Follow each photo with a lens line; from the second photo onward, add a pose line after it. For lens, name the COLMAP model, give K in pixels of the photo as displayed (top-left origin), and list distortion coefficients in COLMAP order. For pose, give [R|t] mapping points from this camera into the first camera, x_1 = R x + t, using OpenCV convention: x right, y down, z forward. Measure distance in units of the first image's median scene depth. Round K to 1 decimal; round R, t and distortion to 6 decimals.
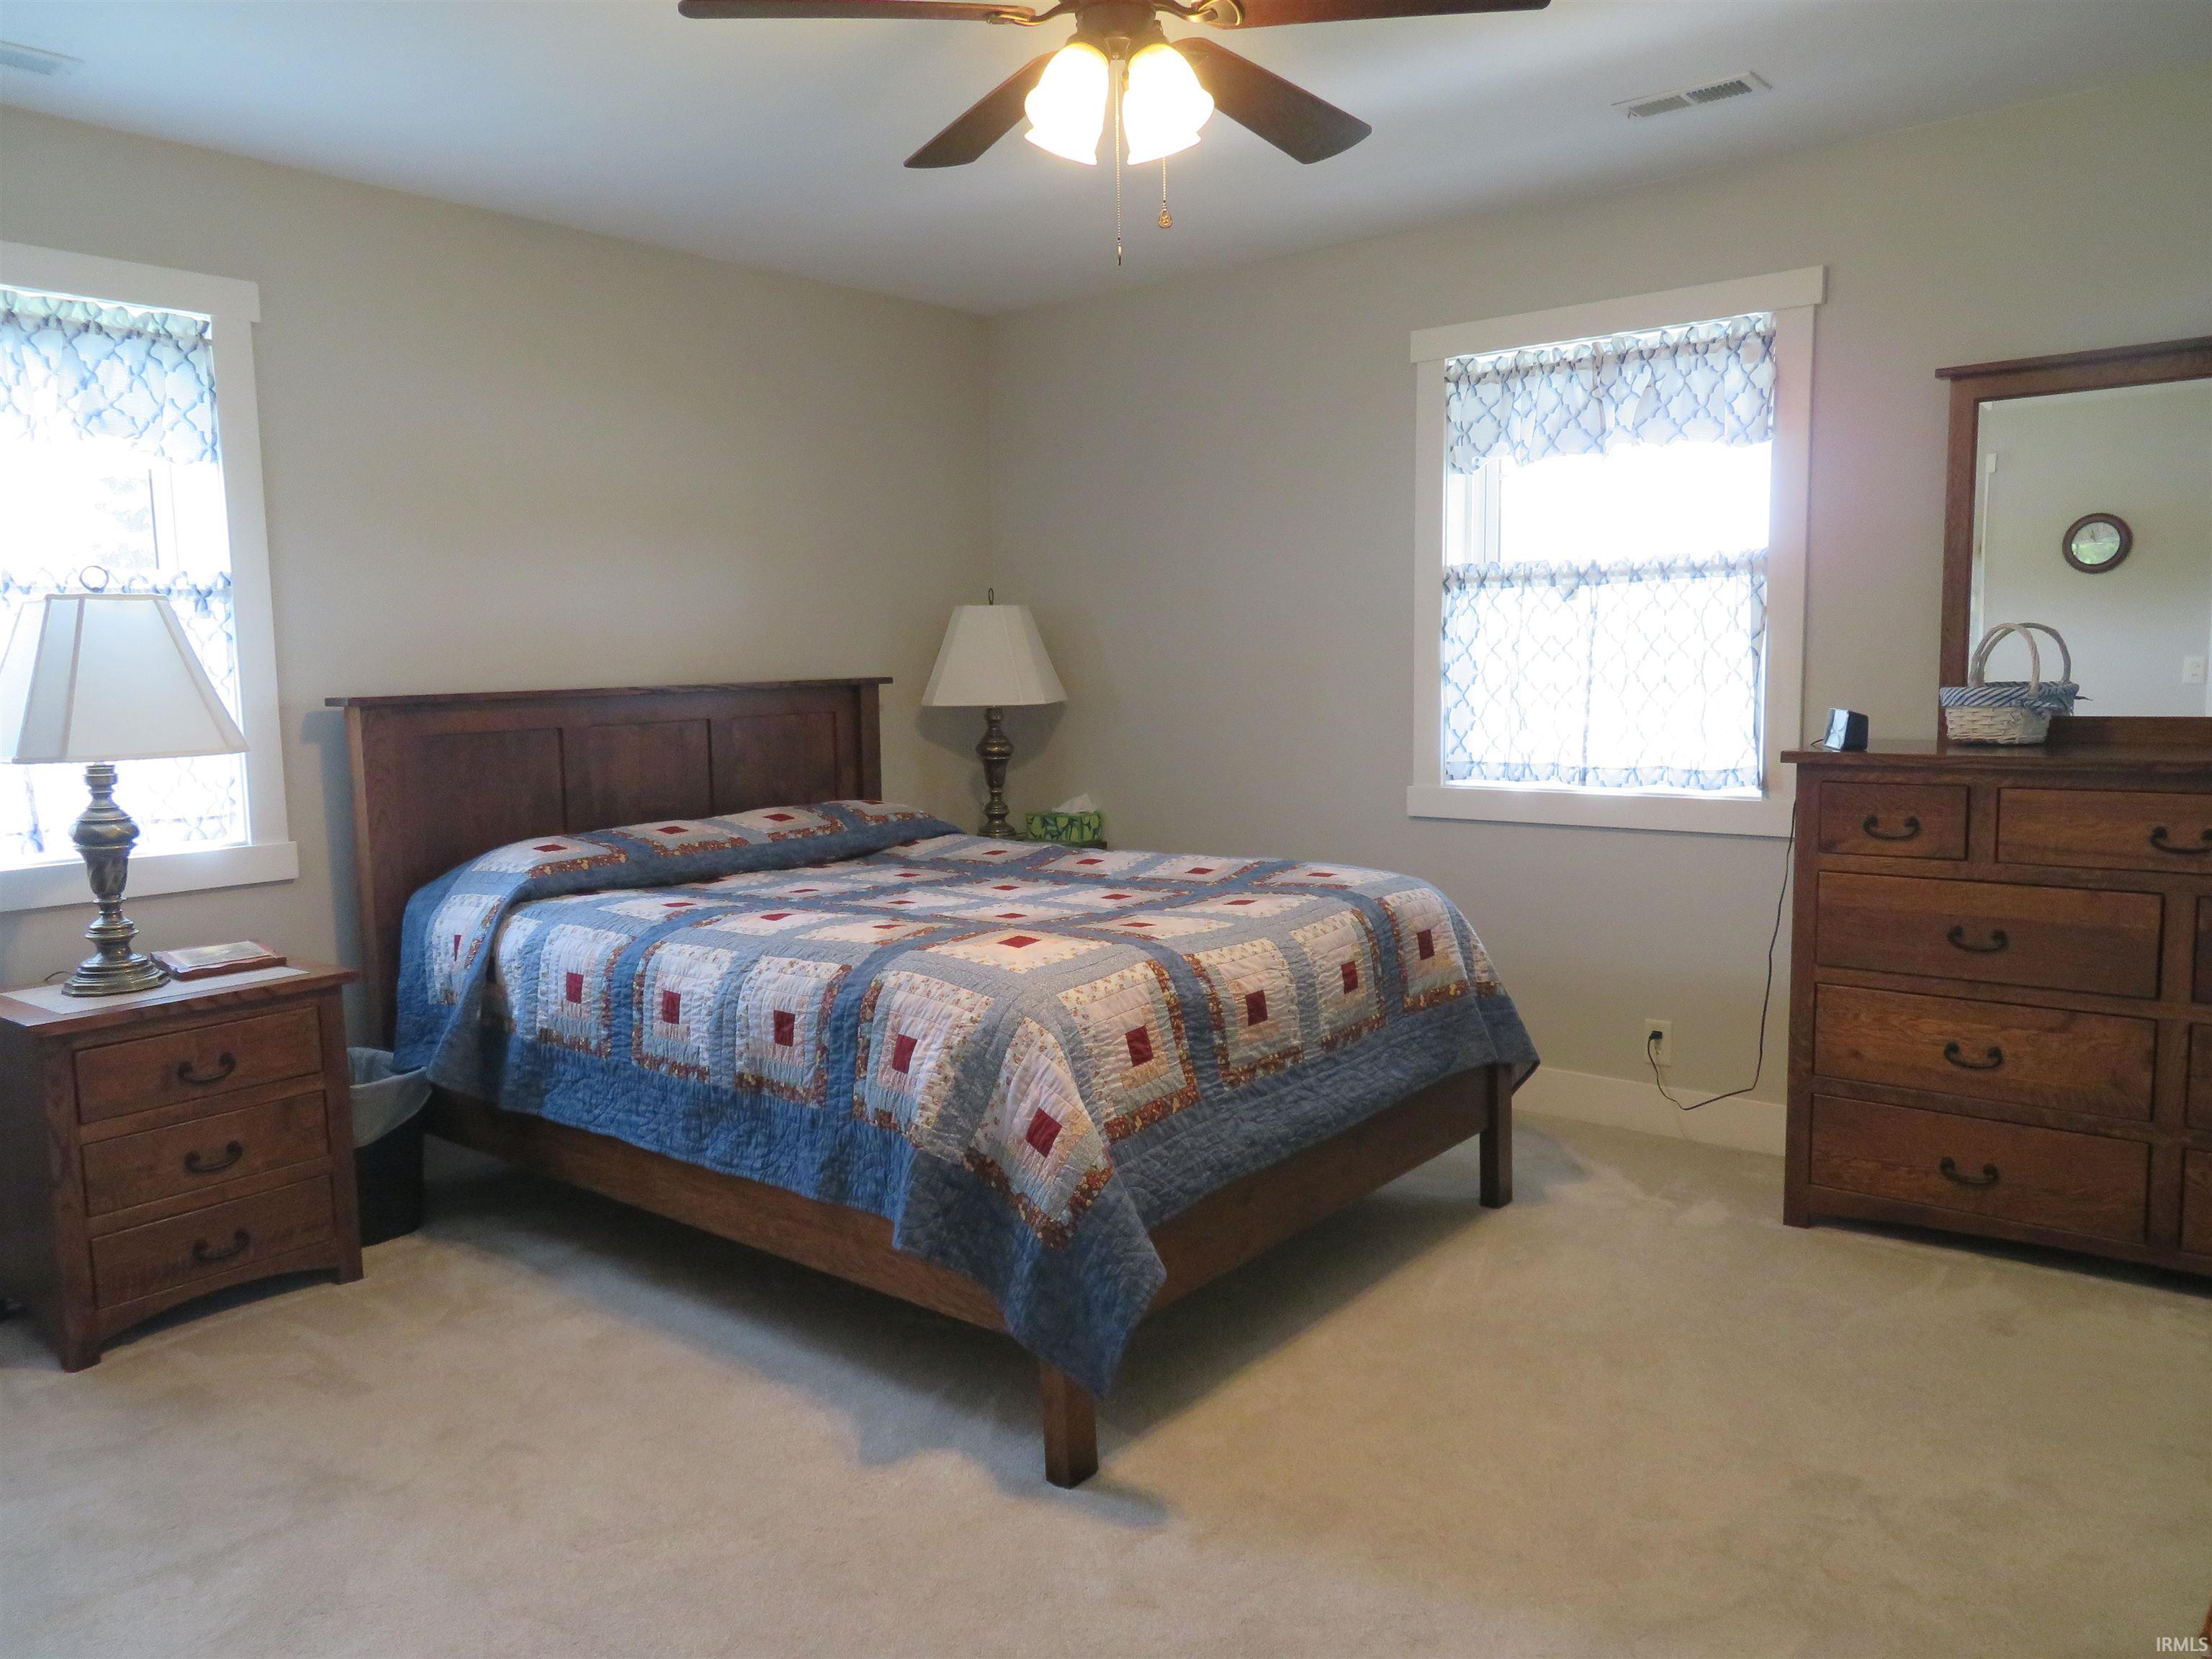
lens RADIAL K [[1589.1, 0, 1106.0], [0, 1589.1, 829.5], [0, 0, 1]] dist [0.009729, 0.002056]
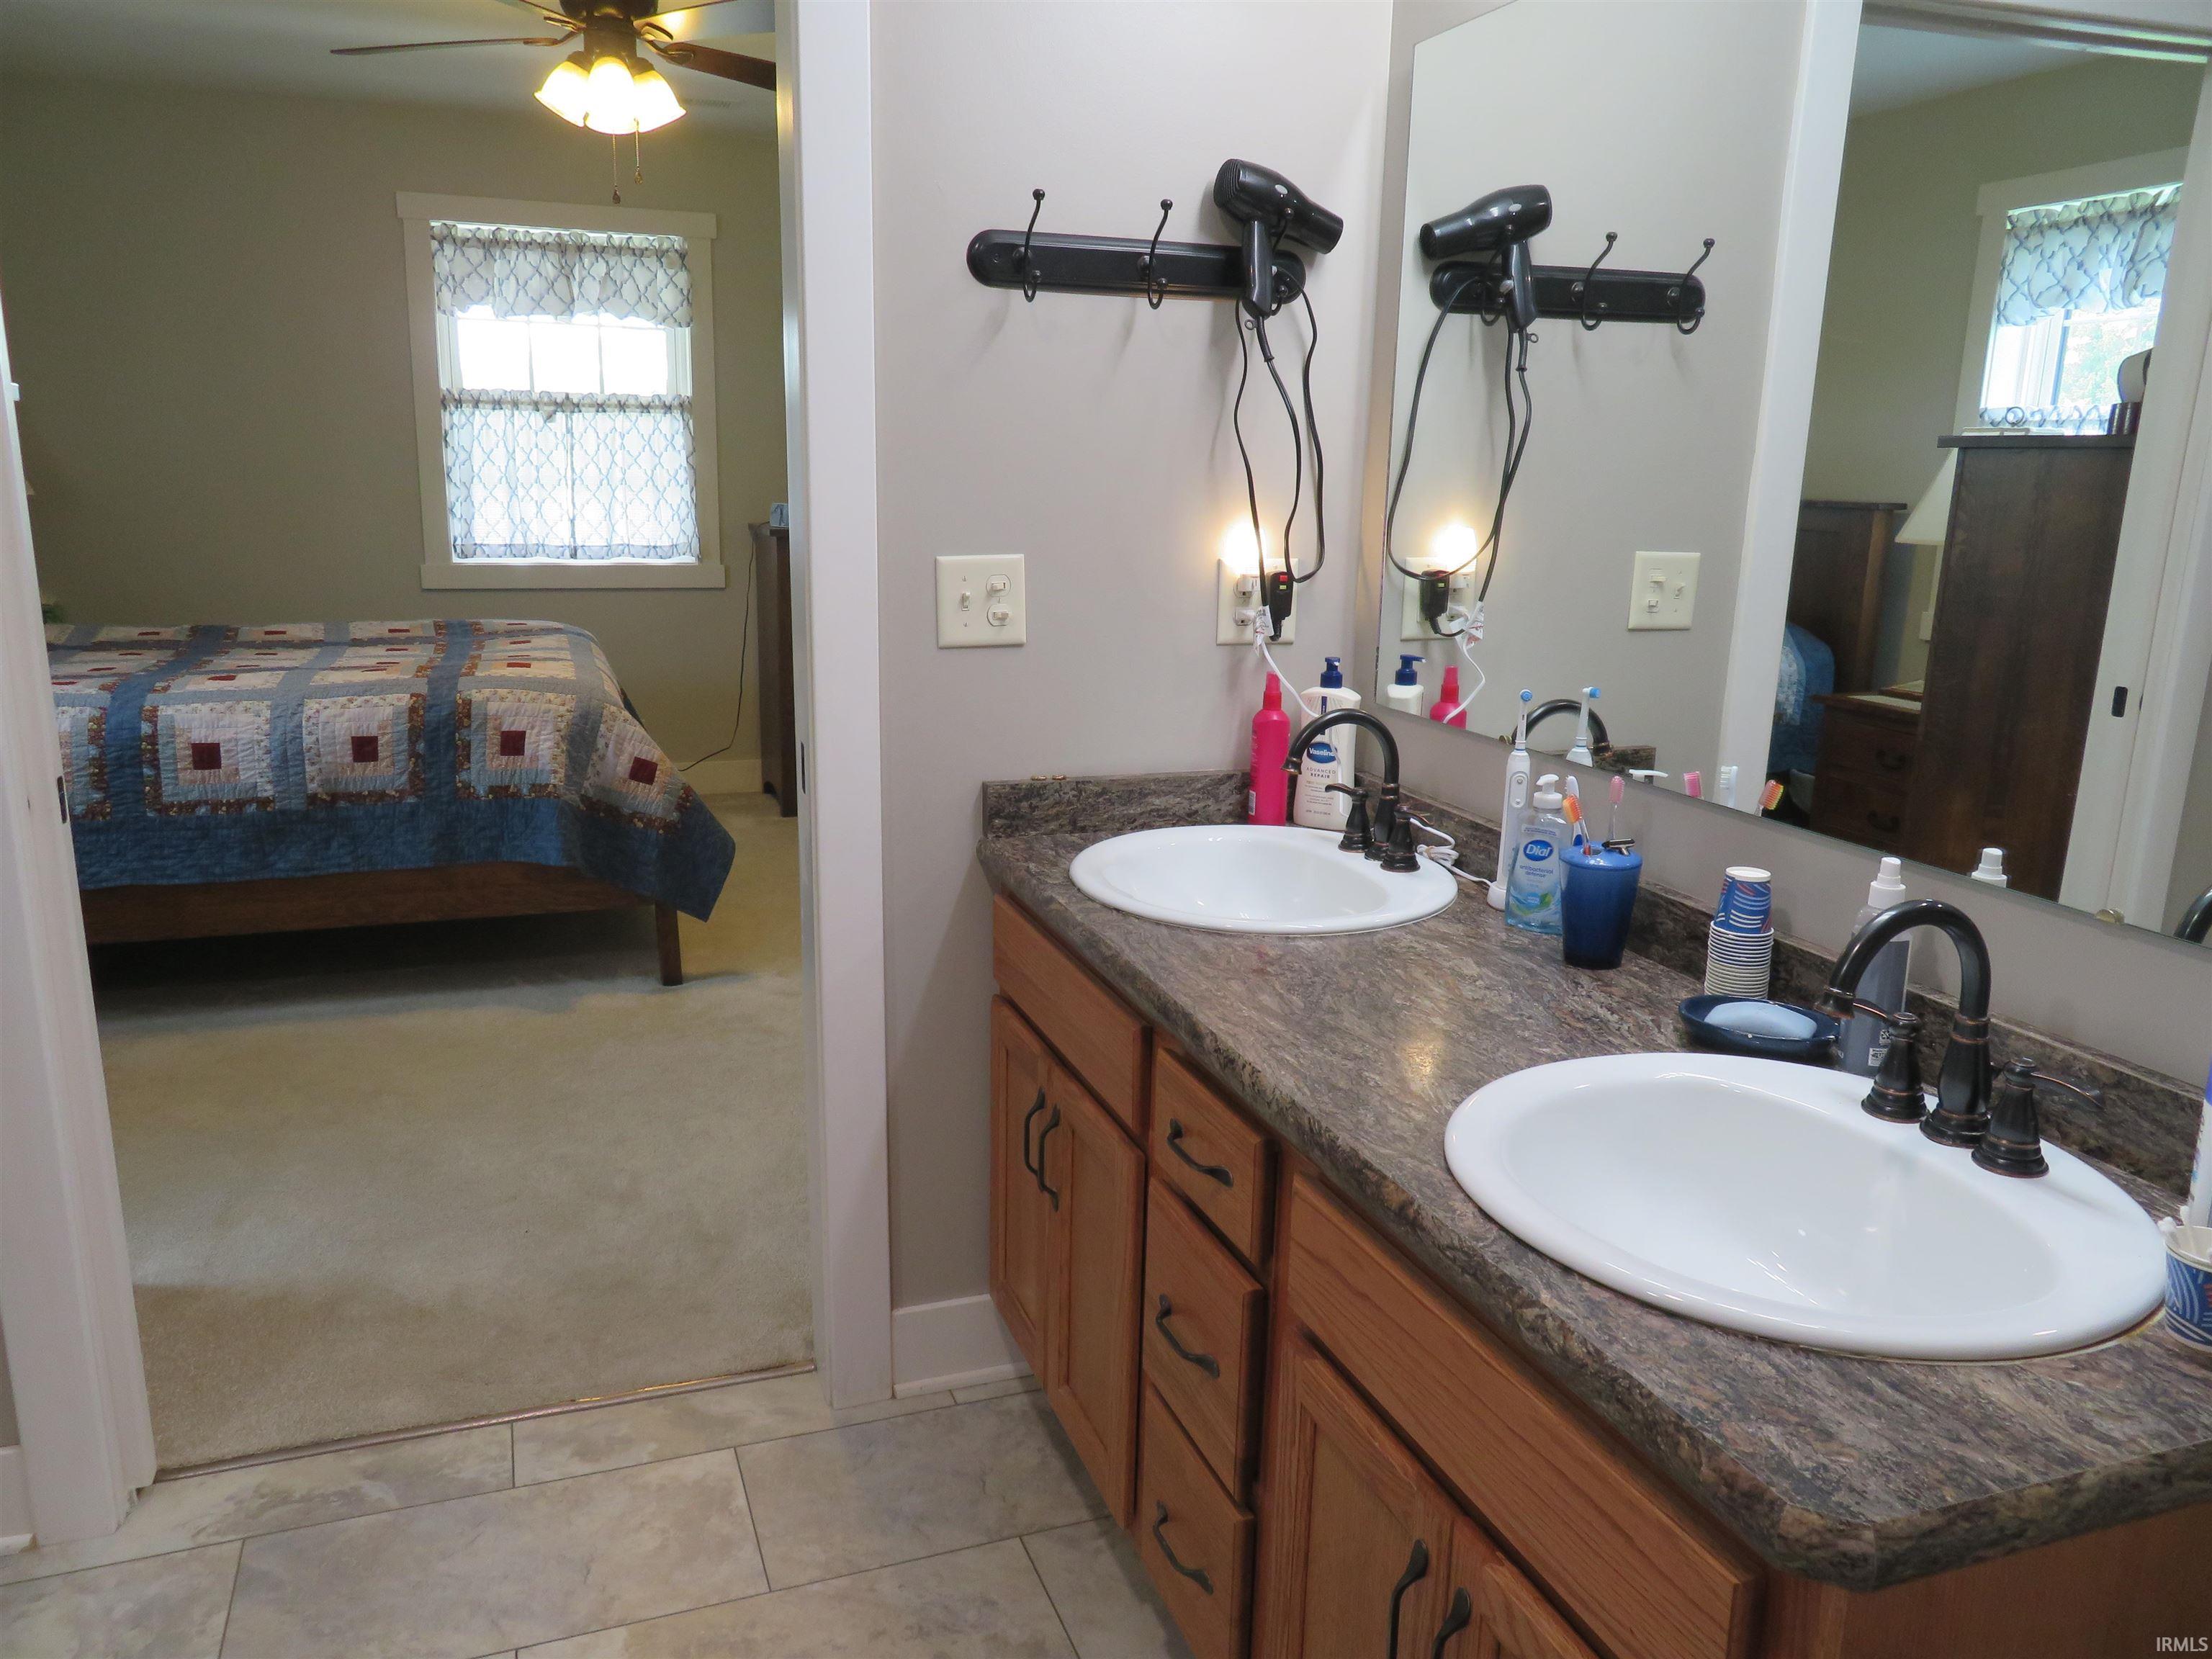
lens RADIAL K [[1618.0, 0, 1106.0], [0, 1618.0, 829.5], [0, 0, 1]] dist [-0.005859, 0.009324]
pose [[0.506114, -0.164167, 0.846698, -0.967239], [0.062932, 0.986130, 0.153584, 0.024497], [-0.860168, -0.024446, 0.509425, -0.177909]]
